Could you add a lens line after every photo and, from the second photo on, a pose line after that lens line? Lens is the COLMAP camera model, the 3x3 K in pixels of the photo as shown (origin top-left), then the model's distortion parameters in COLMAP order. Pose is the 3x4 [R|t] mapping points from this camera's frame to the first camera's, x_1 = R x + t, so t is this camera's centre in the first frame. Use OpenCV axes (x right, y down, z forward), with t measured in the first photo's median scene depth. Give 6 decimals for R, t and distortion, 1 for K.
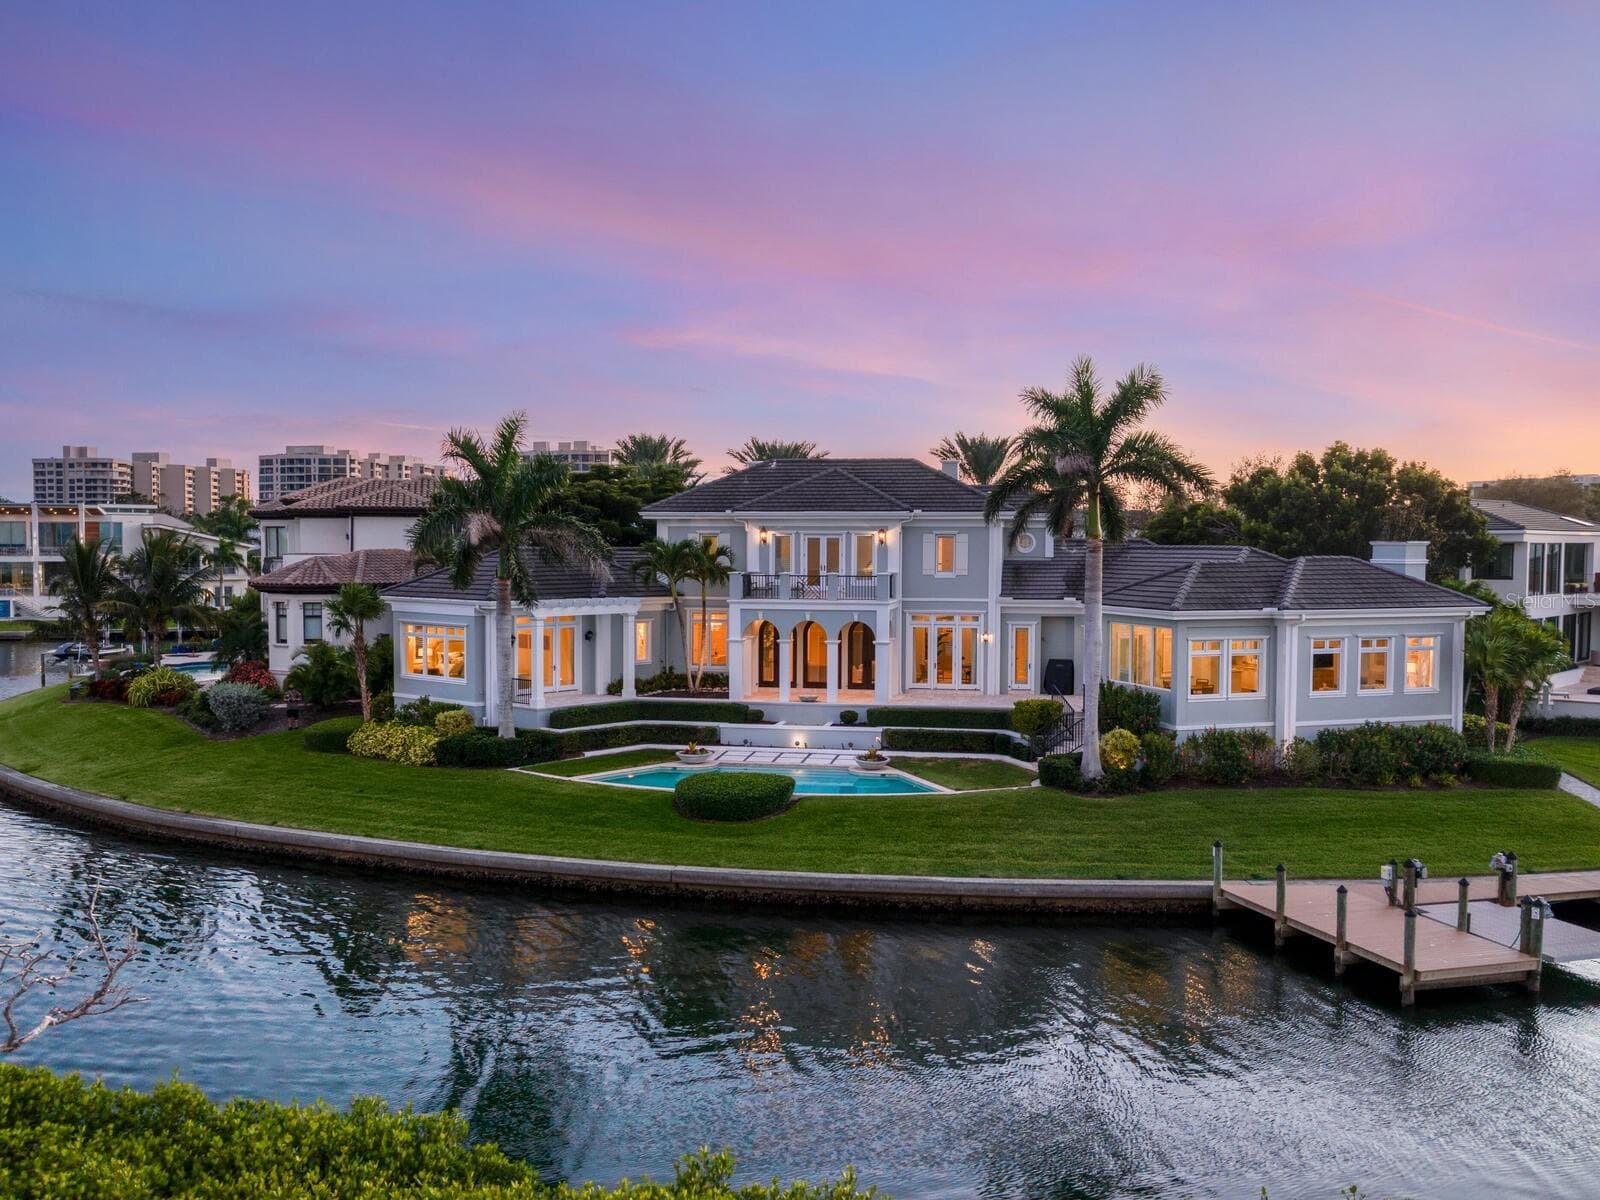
lens RADIAL K [[1441.5, 0, 798.7], [0, 1441.5, 613.5], [0, 0, 1]] dist [-0.007695, 0.011618]
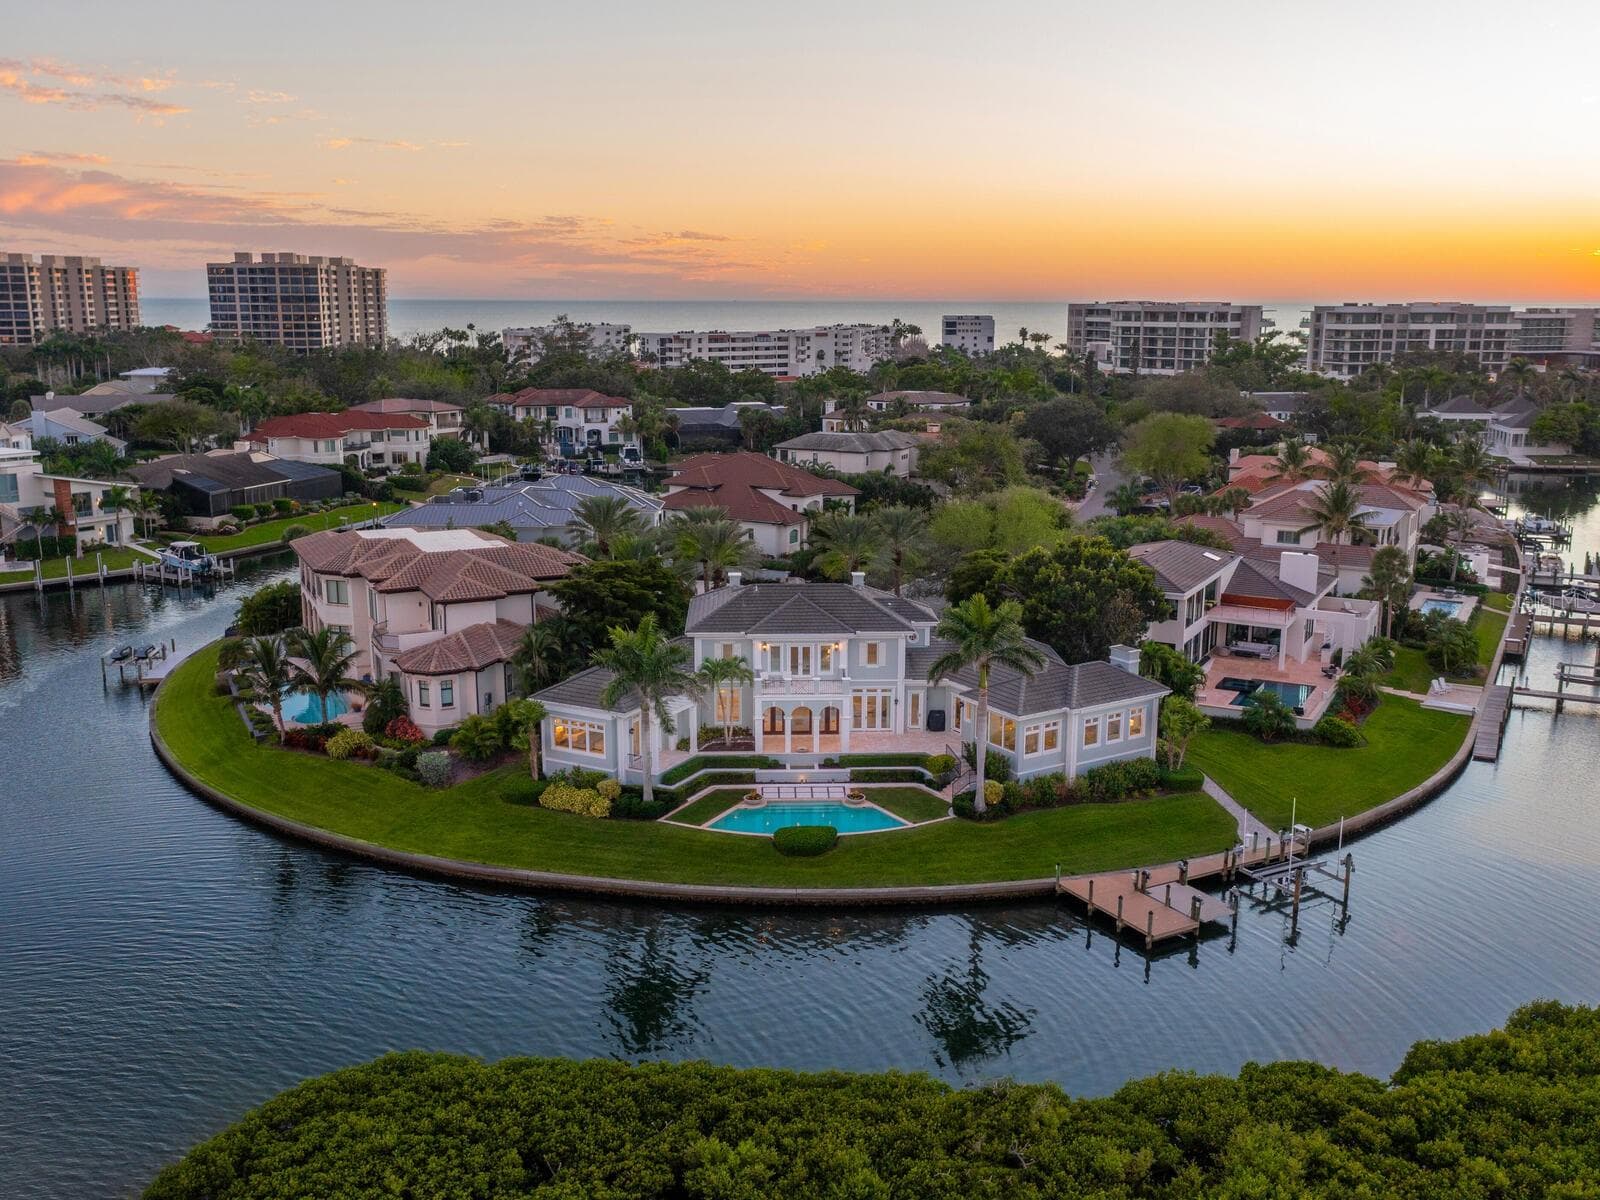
lens RADIAL K [[1441.5, 0, 792.2], [0, 1441.5, 592.2], [0, 0, 1]] dist [-0.007695, 0.011618]
pose [[0.974884, -0.048012, 0.217477, -0.391164], [0.013223, 0.987242, 0.158677, -0.422317], [-0.222321, -0.151816, 0.963081, -0.657923]]
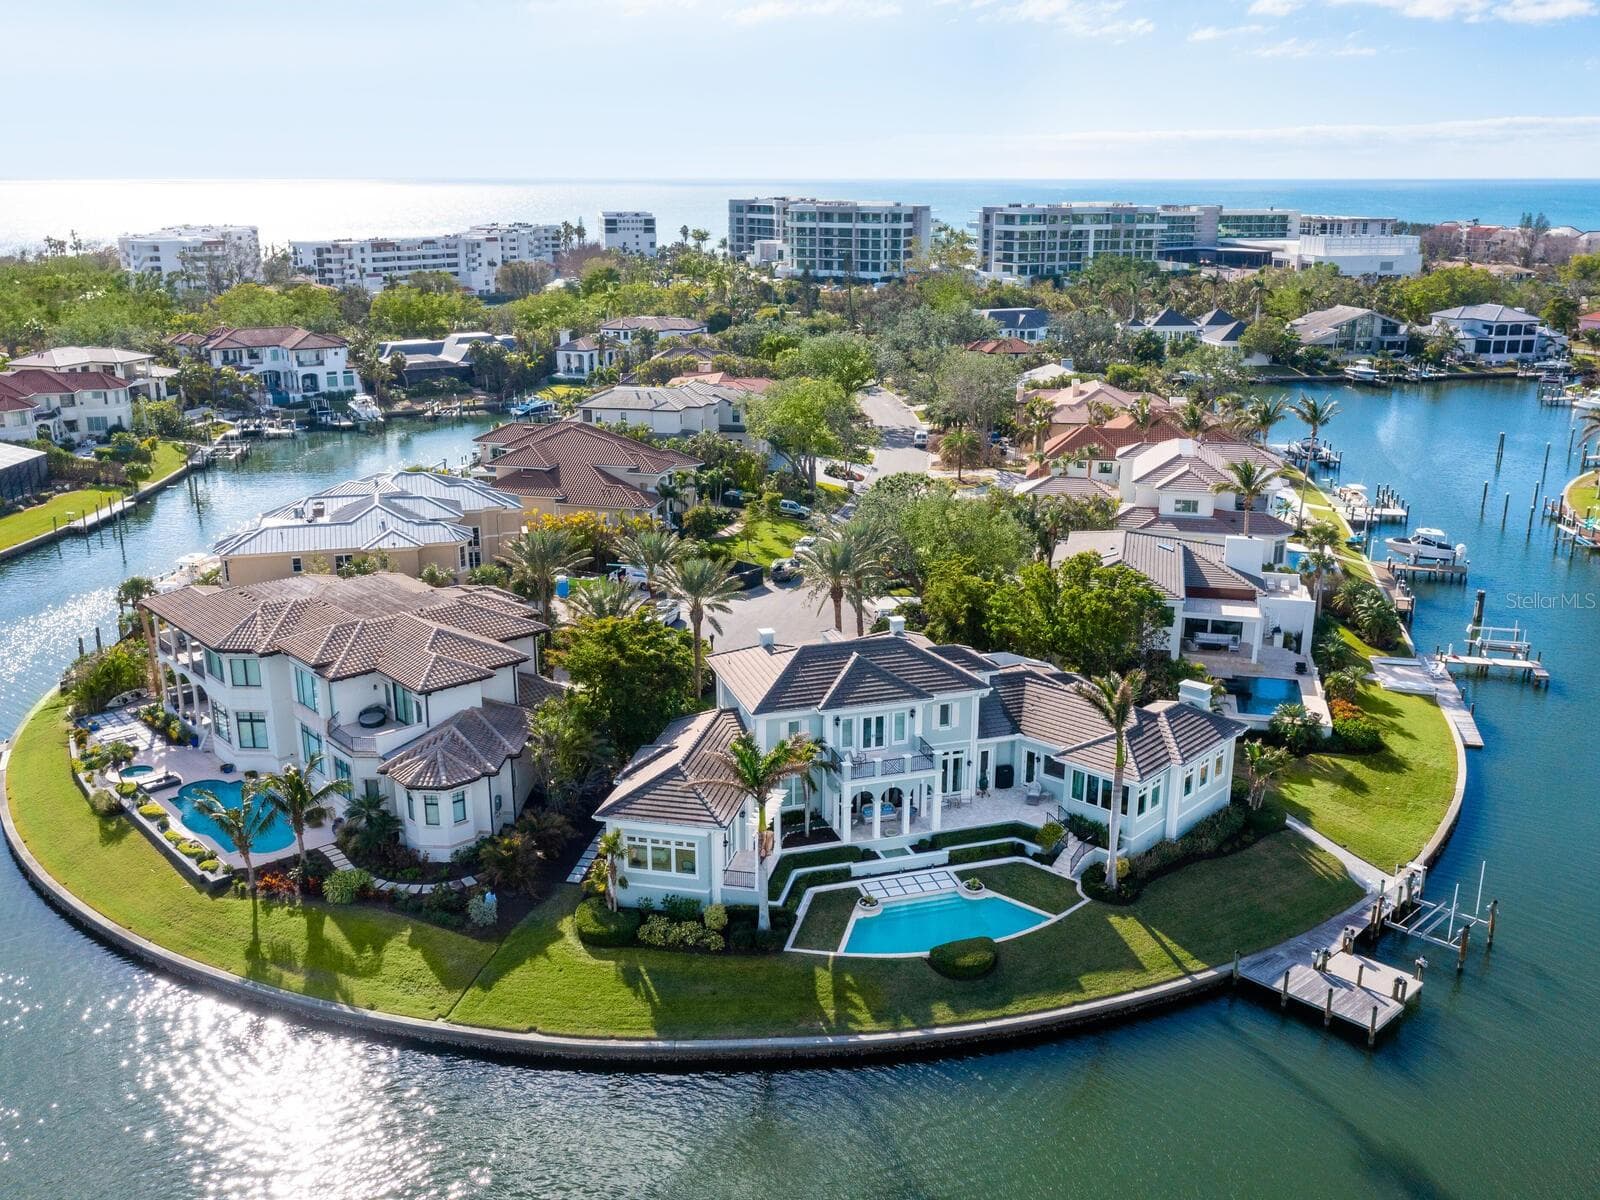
lens RADIAL K [[1441.5, 0, 798.2], [0, 1441.5, 595.5], [0, 0, 1]] dist [-0.007695, 0.011618]
pose [[0.876572, -0.138163, 0.461012, -0.805468], [0.023521, 0.969060, 0.245700, -0.605742], [-0.480696, -0.204531, 0.852701, -0.234103]]
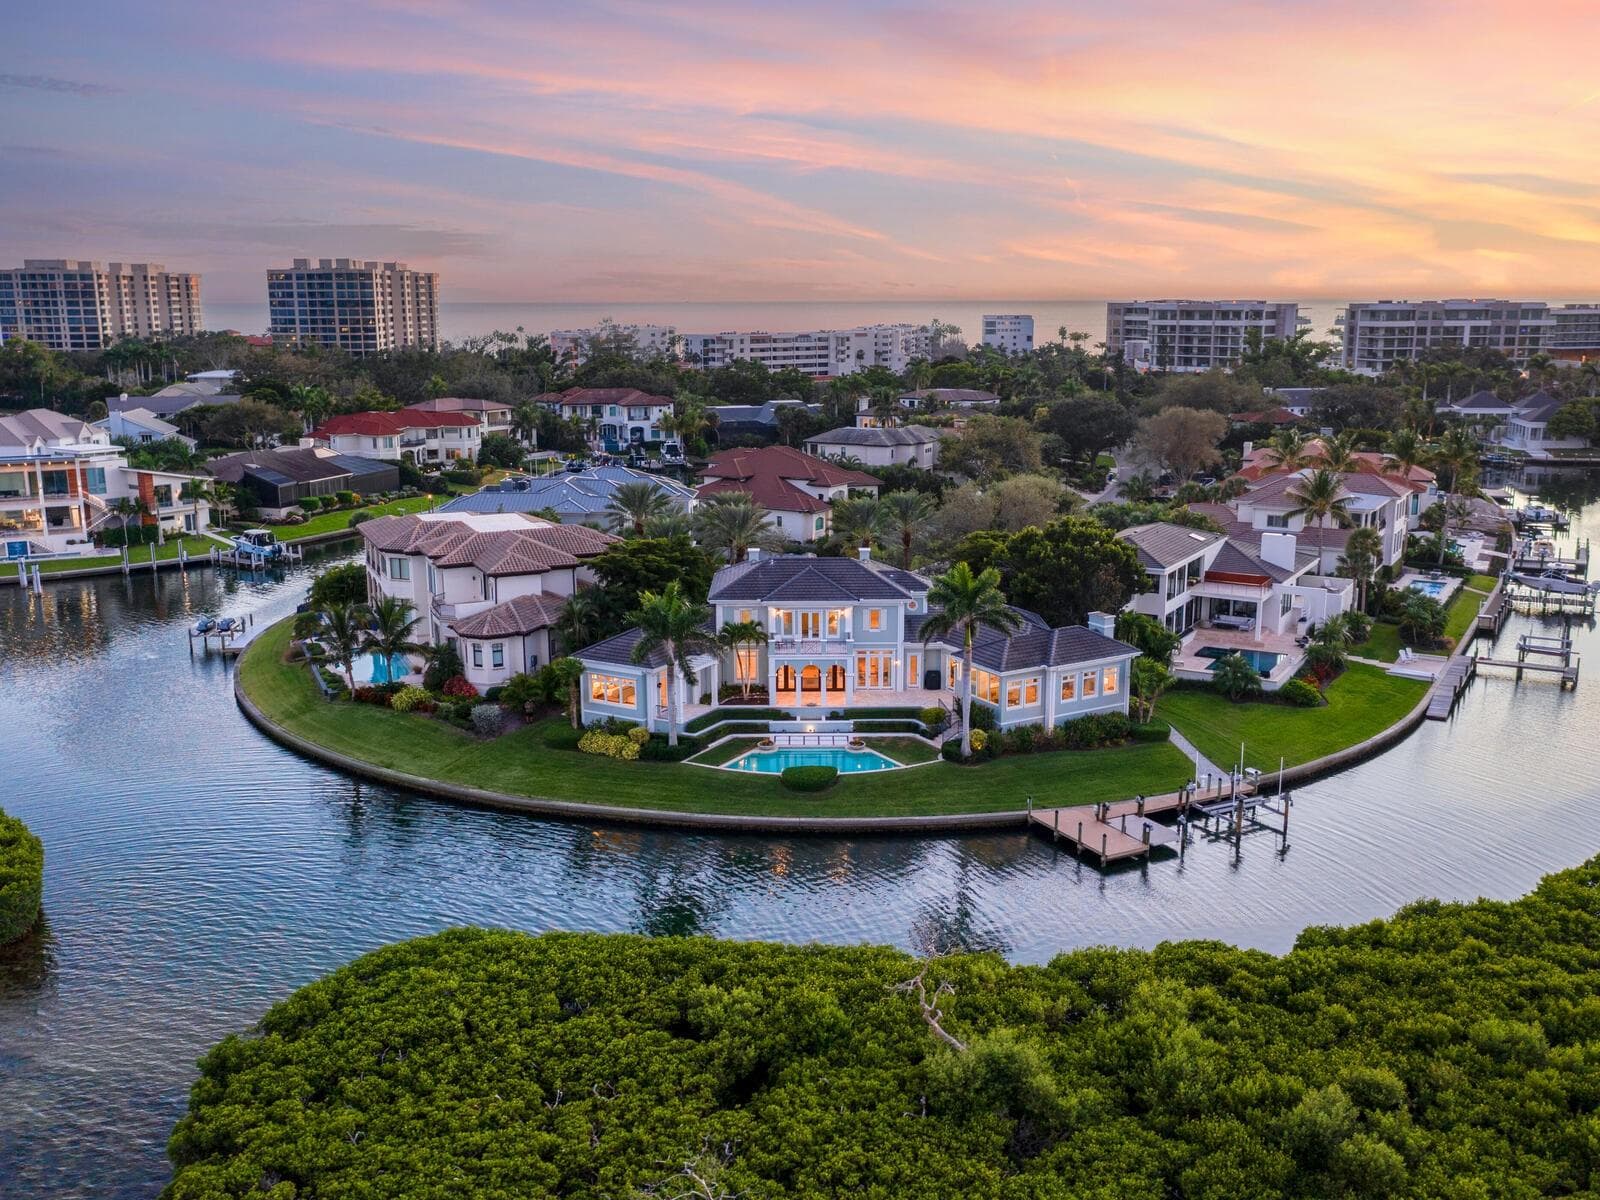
lens RADIAL K [[1441.5, 0, 789.8], [0, 1441.5, 600.3], [0, 0, 1]] dist [-0.007695, 0.011618]
pose [[0.981901, -0.048681, 0.183034, -0.390069], [0.018518, 0.986449, 0.163020, -0.416533], [-0.188490, -0.156680, 0.969496, -0.894066]]
